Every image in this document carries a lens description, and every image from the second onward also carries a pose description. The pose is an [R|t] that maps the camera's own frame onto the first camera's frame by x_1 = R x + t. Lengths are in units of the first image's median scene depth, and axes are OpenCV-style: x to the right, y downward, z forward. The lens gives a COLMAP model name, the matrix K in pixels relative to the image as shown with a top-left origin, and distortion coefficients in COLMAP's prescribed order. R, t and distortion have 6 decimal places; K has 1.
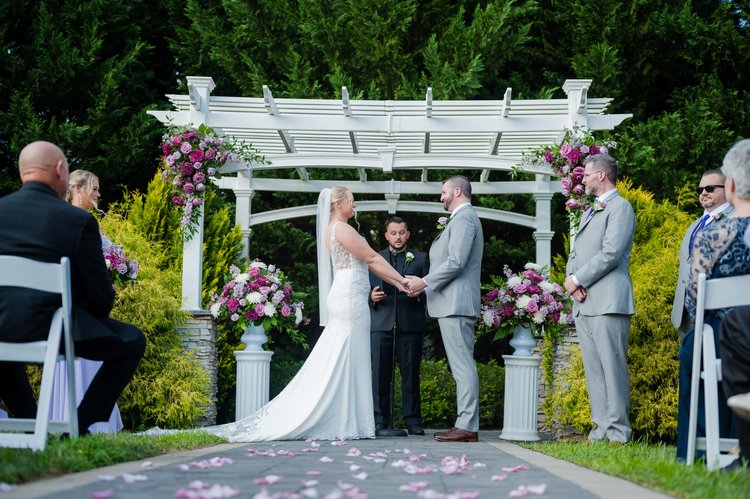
lens RADIAL K [[1064.1, 0, 375.0], [0, 1064.1, 249.5], [0, 0, 1]] dist [-0.017631, -0.012380]
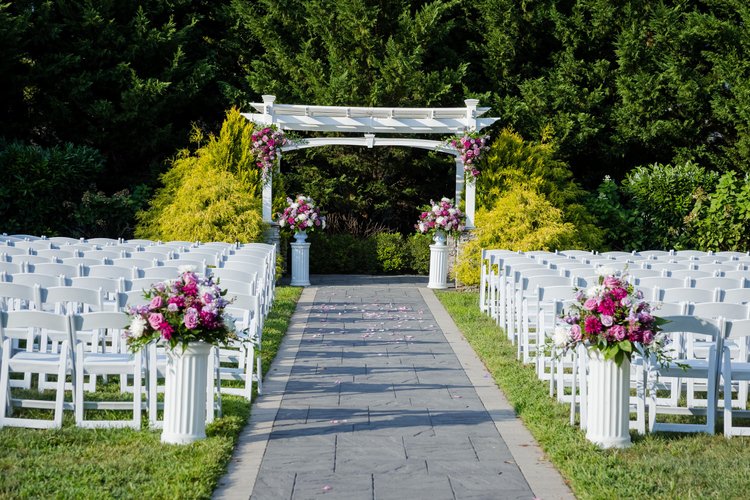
lens RADIAL K [[1327.4, 0, 375.0], [0, 1327.4, 250.0], [0, 0, 1]] dist [-0.000494, 0.021338]
pose [[0.998203, -0.003529, 0.059822, -0.123967], [-0.008147, 0.981004, 0.193819, -0.360905], [-0.059369, -0.193958, 0.979212, -1.371838]]
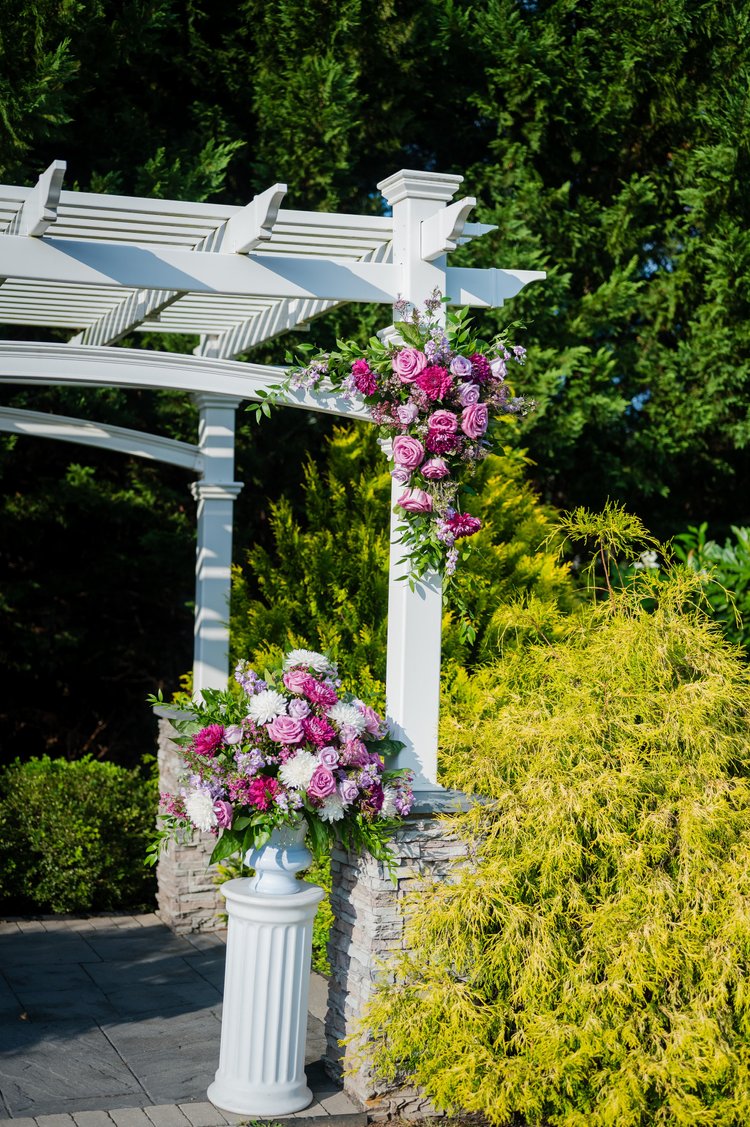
lens RADIAL K [[1599.0, 0, 375.0], [0, 1599.0, 563.5], [0, 0, 1]] dist [-0.017631, -0.012380]
pose [[0.917976, 0.006209, 0.396586, -0.059144], [-0.063835, 0.989156, 0.132273, -0.096740], [-0.391464, -0.146739, 0.908418, 0.468225]]
